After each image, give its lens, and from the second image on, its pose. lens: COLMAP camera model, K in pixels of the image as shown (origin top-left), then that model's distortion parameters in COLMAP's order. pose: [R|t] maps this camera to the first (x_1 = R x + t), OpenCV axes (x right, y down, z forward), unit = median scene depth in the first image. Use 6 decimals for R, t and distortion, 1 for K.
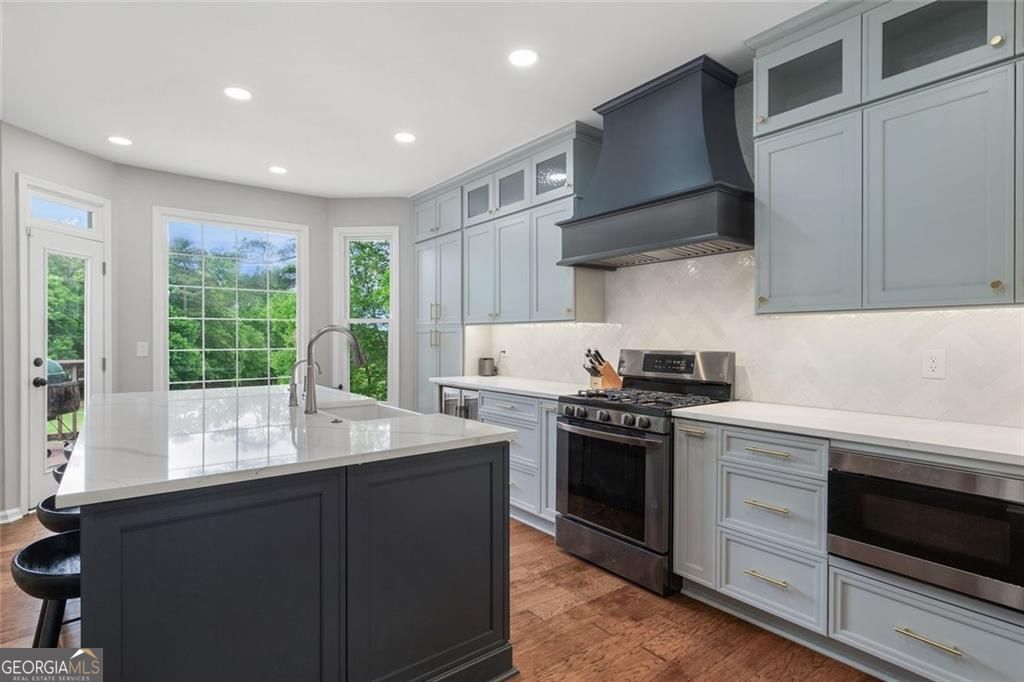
lens RADIAL K [[506.1, 0, 512.0], [0, 506.1, 341.0], [0, 0, 1]] dist [0.000434, -0.000178]
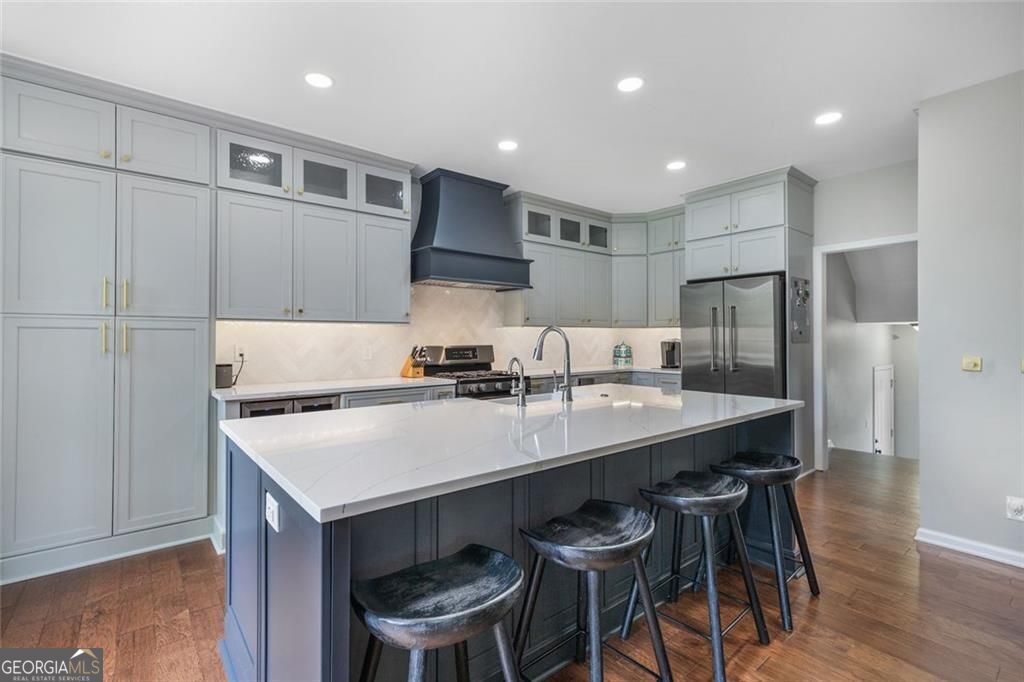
lens RADIAL K [[475.4, 0, 512.0], [0, 475.4, 341.0], [0, 0, 1]] dist [-0.001628, -0.000100]
pose [[-0.026008, -0.011915, 0.999591, -1.125032], [0.003138, 0.999923, 0.012000, -0.011559], [-0.999657, 0.003449, -0.025968, 0.847606]]
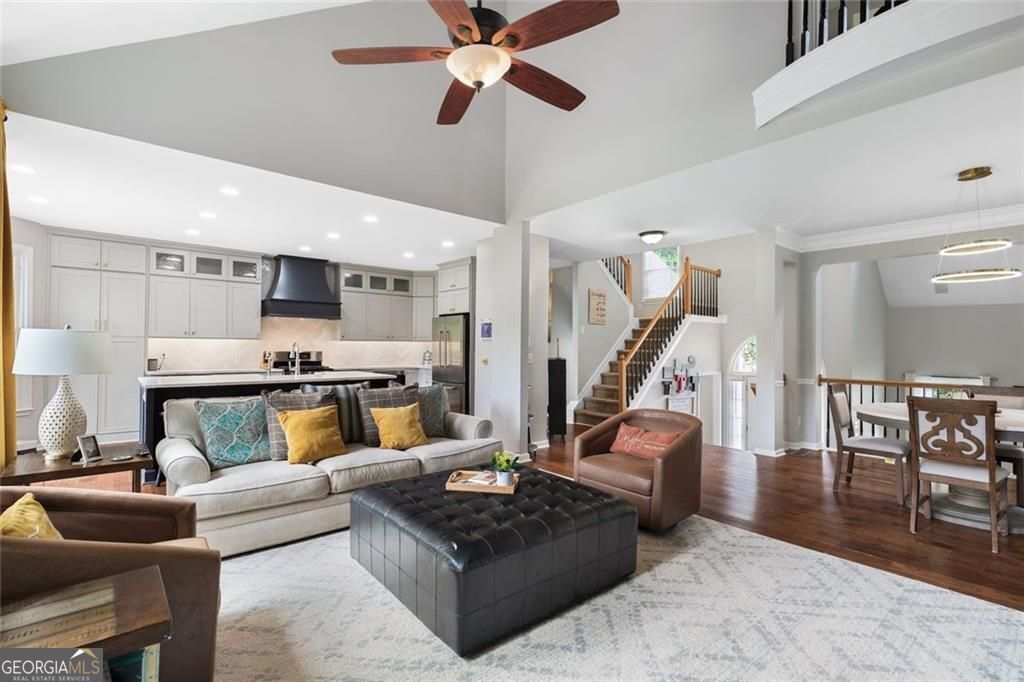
lens RADIAL K [[467.9, 0, 512.0], [0, 467.9, 341.0], [0, 0, 1]] dist [-0.017909, -0.000042]
pose [[-0.051164, 0.003079, 0.998686, -2.183014], [-0.006831, 0.999971, -0.003433, -0.036173], [-0.998667, -0.006997, -0.051142, -0.021798]]
